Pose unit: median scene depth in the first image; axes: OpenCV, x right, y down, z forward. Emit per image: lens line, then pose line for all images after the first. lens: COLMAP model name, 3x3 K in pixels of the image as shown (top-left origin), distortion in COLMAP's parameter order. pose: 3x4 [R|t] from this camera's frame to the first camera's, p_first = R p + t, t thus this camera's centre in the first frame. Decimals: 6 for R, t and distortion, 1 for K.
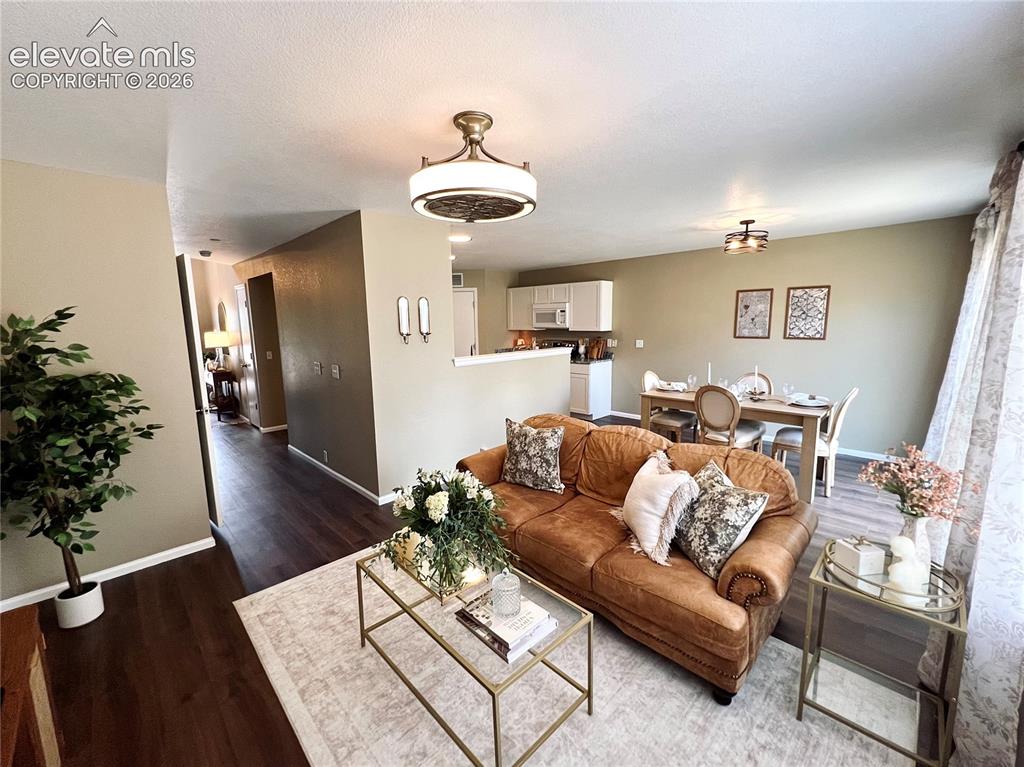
lens RADIAL K [[417.3, 0, 503.5], [0, 417.3, 378.4], [0, 0, 1]] dist [-0.000049, -0.000060]
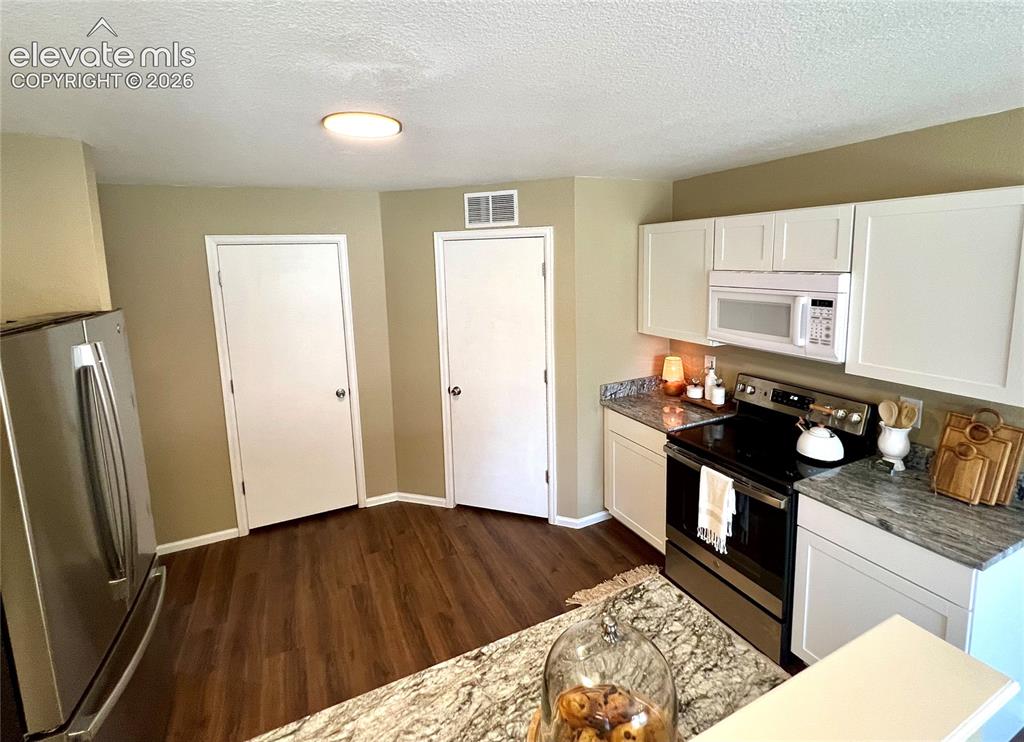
lens RADIAL K [[466.5, 0, 533.9], [0, 466.5, 297.0], [0, 0, 1]] dist [0.002710, 0.000106]
pose [[0.964634, 0.023780, -0.262518, 0.048816], [-0.041074, 0.997318, -0.060587, -0.189678], [0.260373, 0.069227, 0.963023, 0.880969]]
